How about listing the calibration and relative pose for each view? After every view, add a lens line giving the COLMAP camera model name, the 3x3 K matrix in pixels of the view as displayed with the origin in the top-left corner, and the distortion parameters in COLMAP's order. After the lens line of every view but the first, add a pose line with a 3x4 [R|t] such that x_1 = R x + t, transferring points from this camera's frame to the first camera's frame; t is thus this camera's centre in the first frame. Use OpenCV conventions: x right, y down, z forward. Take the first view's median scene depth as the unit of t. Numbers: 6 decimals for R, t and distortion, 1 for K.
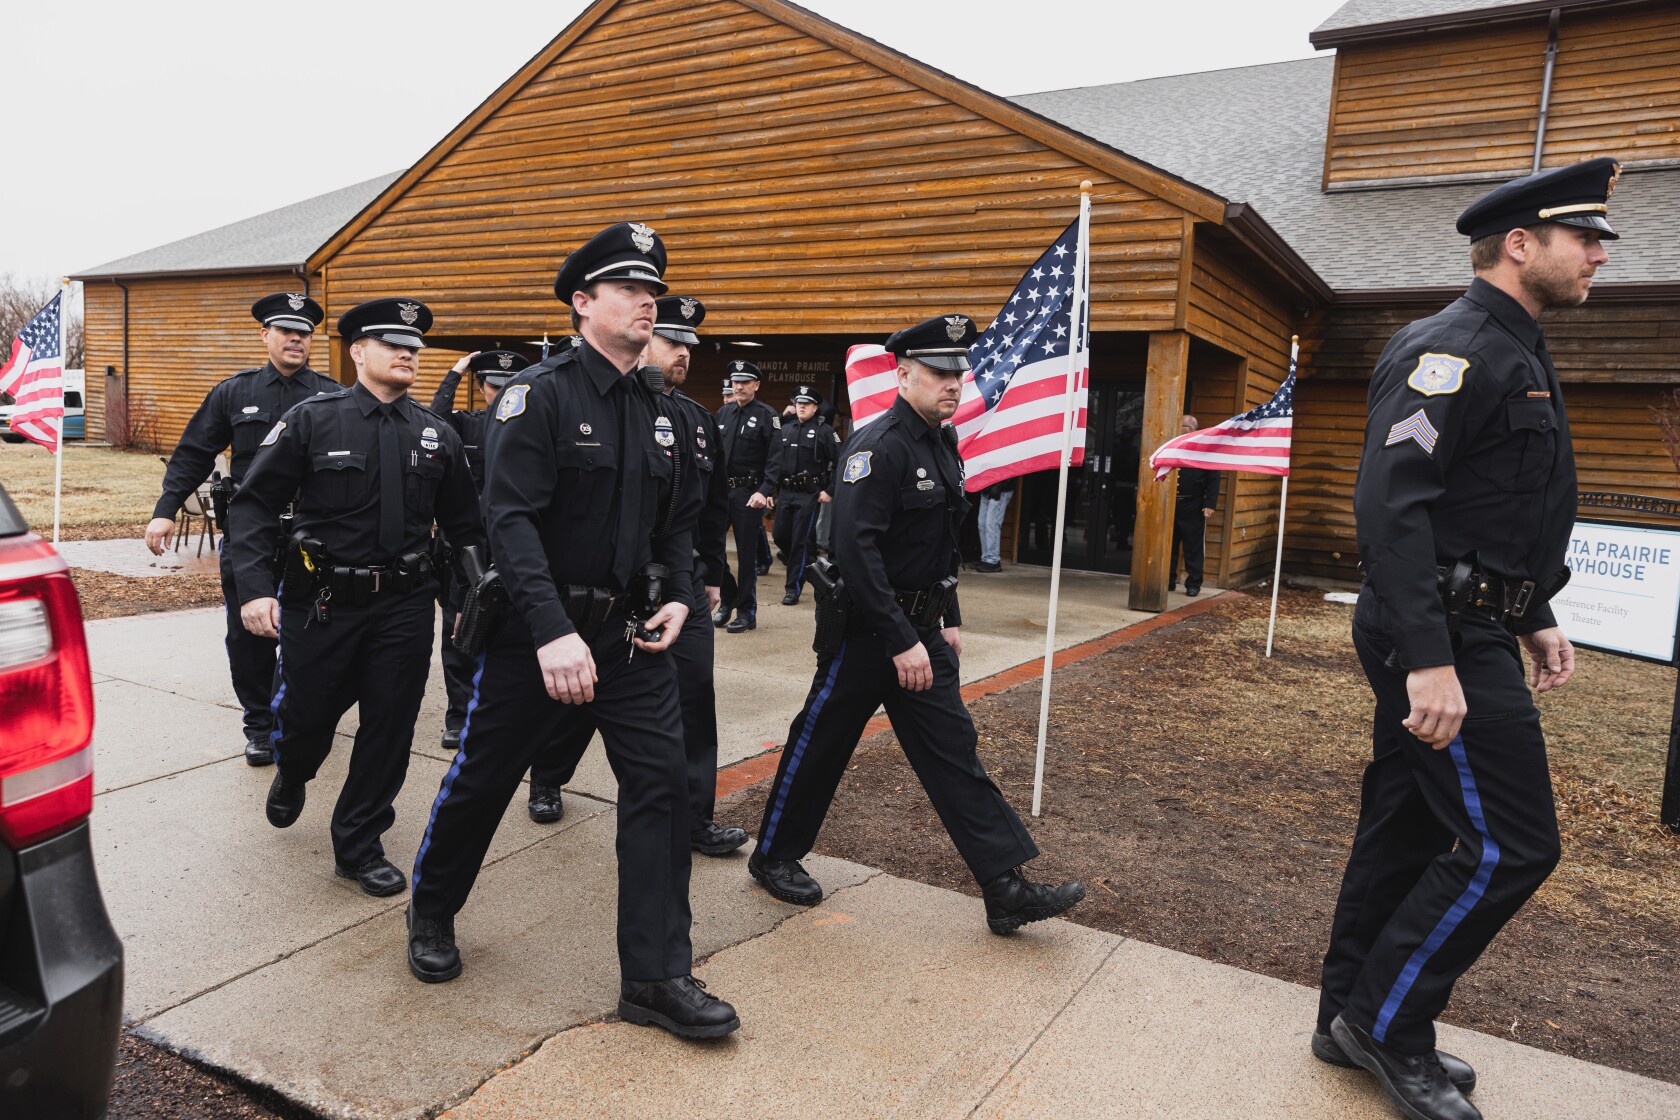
lens RADIAL K [[1228.3, 0, 800.7], [0, 1228.3, 557.5], [0, 0, 1]] dist [0.019533, -0.002340]
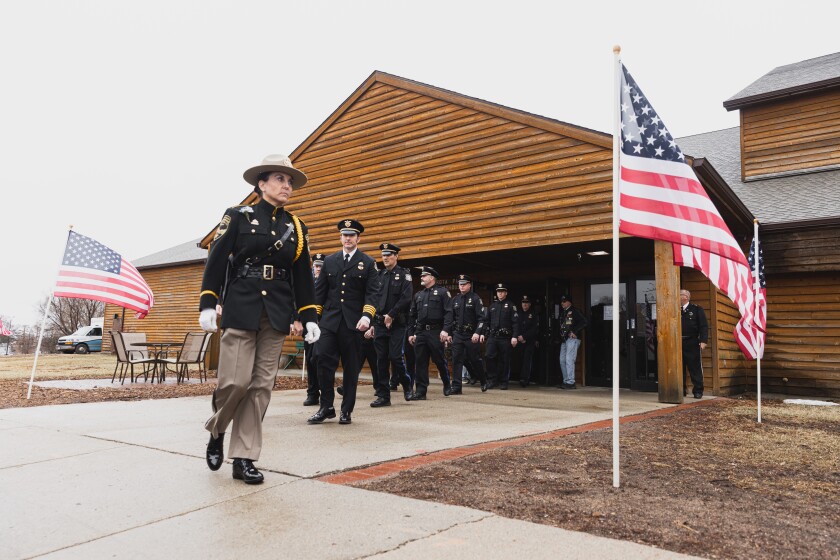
lens RADIAL K [[614.2, 0, 400.4], [0, 614.2, 278.7], [0, 0, 1]] dist [0.019533, -0.002340]
pose [[0.994027, -0.033441, -0.103880, 0.017220], [0.007682, 0.970972, -0.239068, 0.067144], [0.108859, 0.236842, 0.965430, 0.130030]]
